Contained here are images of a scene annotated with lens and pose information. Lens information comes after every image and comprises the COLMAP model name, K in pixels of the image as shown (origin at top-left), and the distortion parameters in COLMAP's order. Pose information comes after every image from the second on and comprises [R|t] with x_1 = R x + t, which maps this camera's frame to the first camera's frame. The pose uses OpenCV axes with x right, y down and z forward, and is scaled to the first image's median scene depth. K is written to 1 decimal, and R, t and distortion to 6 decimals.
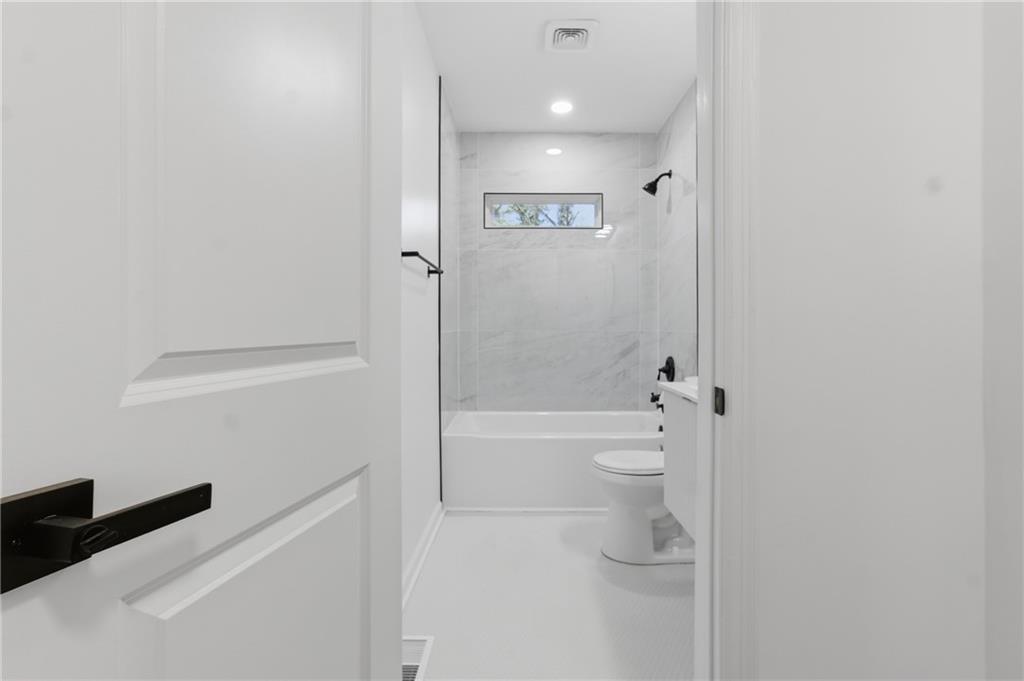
lens RADIAL K [[491.2, 0, 516.1], [0, 491.2, 341.4], [0, 0, 1]] dist [-0.017344, 0.000459]
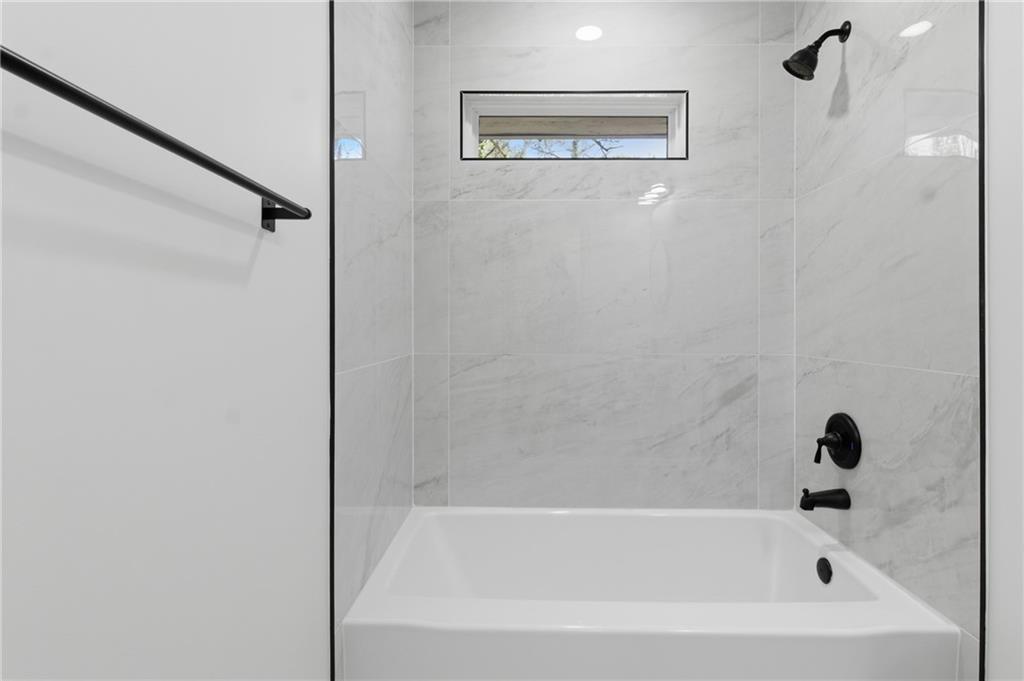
lens RADIAL K [[518.1, 0, 506.3], [0, 518.1, 339.3], [0, 0, 1]] dist [0.005866, 0.000280]
pose [[0.999299, 0.003114, -0.037313, 0.004794], [-0.003076, 0.999995, 0.001087, -0.038278], [0.037316, -0.000972, 0.999303, 0.445204]]
